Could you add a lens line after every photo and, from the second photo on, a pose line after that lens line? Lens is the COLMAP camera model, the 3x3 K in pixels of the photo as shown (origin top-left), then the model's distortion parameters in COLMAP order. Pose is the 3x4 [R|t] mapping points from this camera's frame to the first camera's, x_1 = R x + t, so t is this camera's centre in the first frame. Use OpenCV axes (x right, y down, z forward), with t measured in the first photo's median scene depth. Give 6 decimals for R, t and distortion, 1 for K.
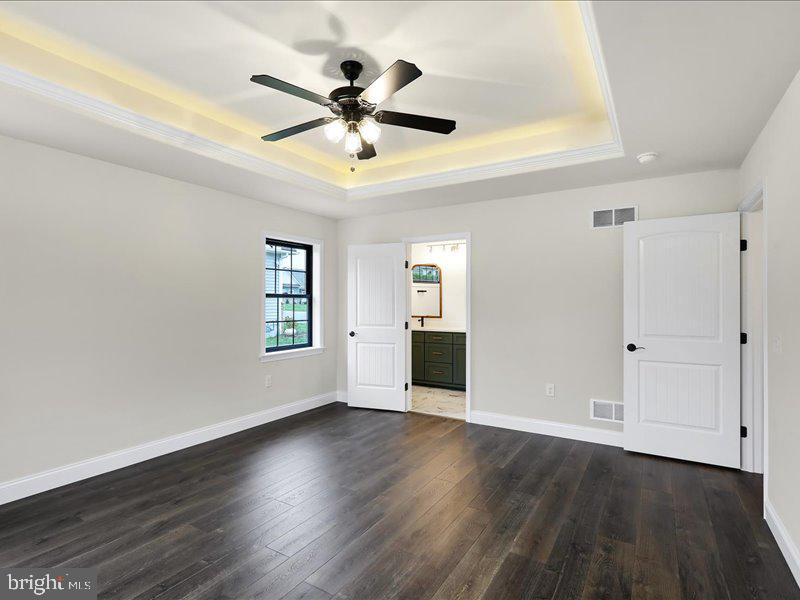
lens RADIAL K [[418.6, 0, 393.3], [0, 418.6, 301.7], [0, 0, 1]] dist [0.007221, 0.001925]
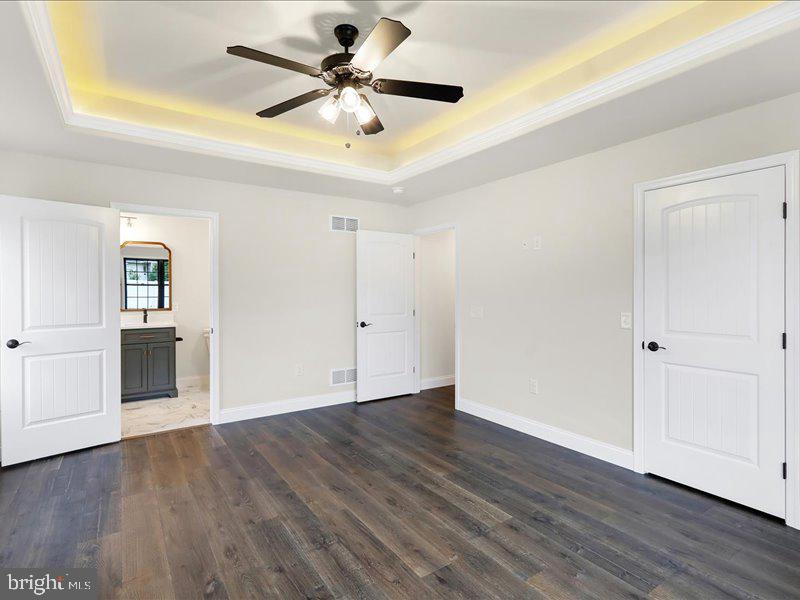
lens RADIAL K [[418.6, 0, 394.5], [0, 418.6, 295.5], [0, 0, 1]] dist [0.007221, 0.001925]
pose [[0.404811, -0.010769, 0.914337, -0.537407], [0.000290, 0.999932, 0.011649, 0.000798], [-0.914401, -0.004451, 0.404786, 0.319461]]
